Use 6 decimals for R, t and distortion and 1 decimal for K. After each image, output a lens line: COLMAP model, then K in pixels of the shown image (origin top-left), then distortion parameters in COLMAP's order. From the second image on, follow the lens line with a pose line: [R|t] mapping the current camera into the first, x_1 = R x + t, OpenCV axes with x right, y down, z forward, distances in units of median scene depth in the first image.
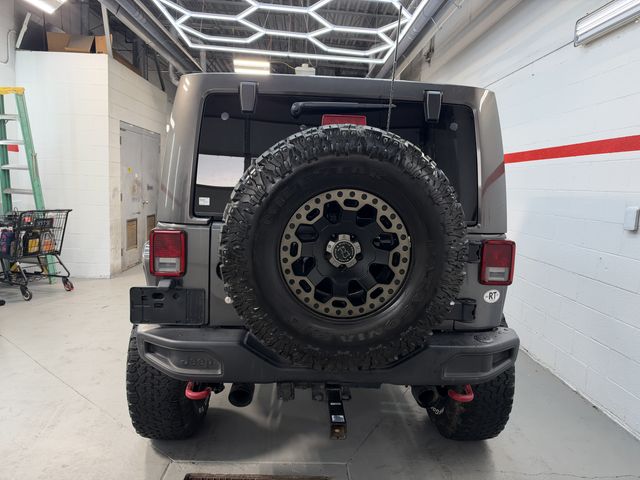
lens RADIAL K [[445.0, 0, 320.0], [0, 445.0, 240.0], [0, 0, 1]] dist [0.086208, -0.057464]
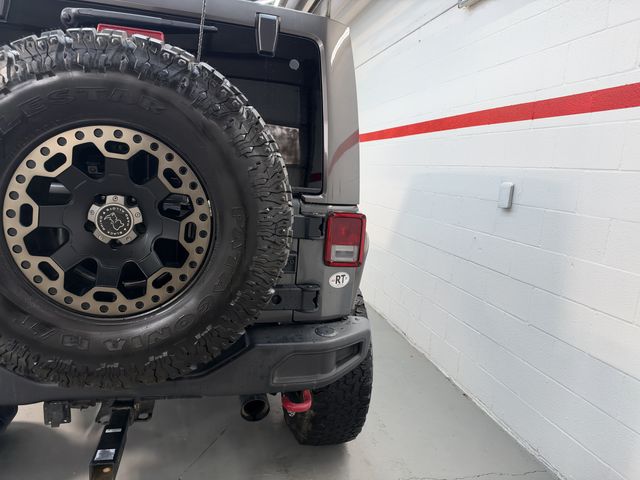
lens RADIAL K [[452.8, 0, 320.0], [0, 452.8, 240.0], [0, 0, 1]] dist [0.088629, -0.143780]
pose [[0.979942, 0.009990, 0.199031, 0.189898], [-0.019264, 0.998814, 0.044711, 0.015674], [-0.198348, -0.047648, 0.978973, 0.208119]]
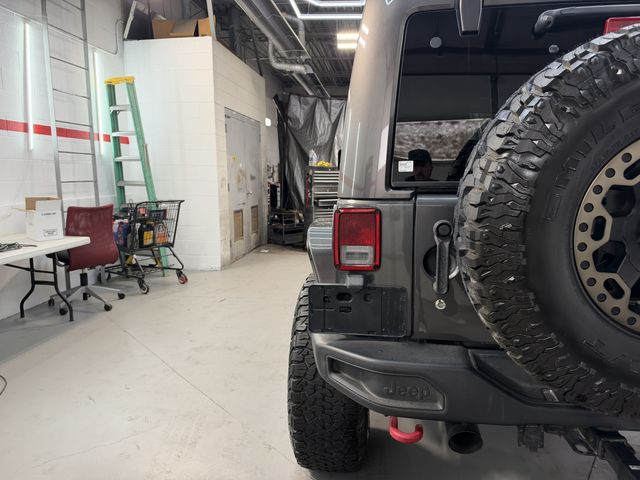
lens RADIAL K [[446.2, 0, 334.2], [0, 446.2, 241.1], [0, 0, 1]] dist [0.197414, -0.257156]
pose [[0.988664, -0.013247, -0.149560, -0.263338], [0.016597, 0.999638, 0.021173, 0.015612], [0.149226, -0.023415, 0.988526, 0.264179]]
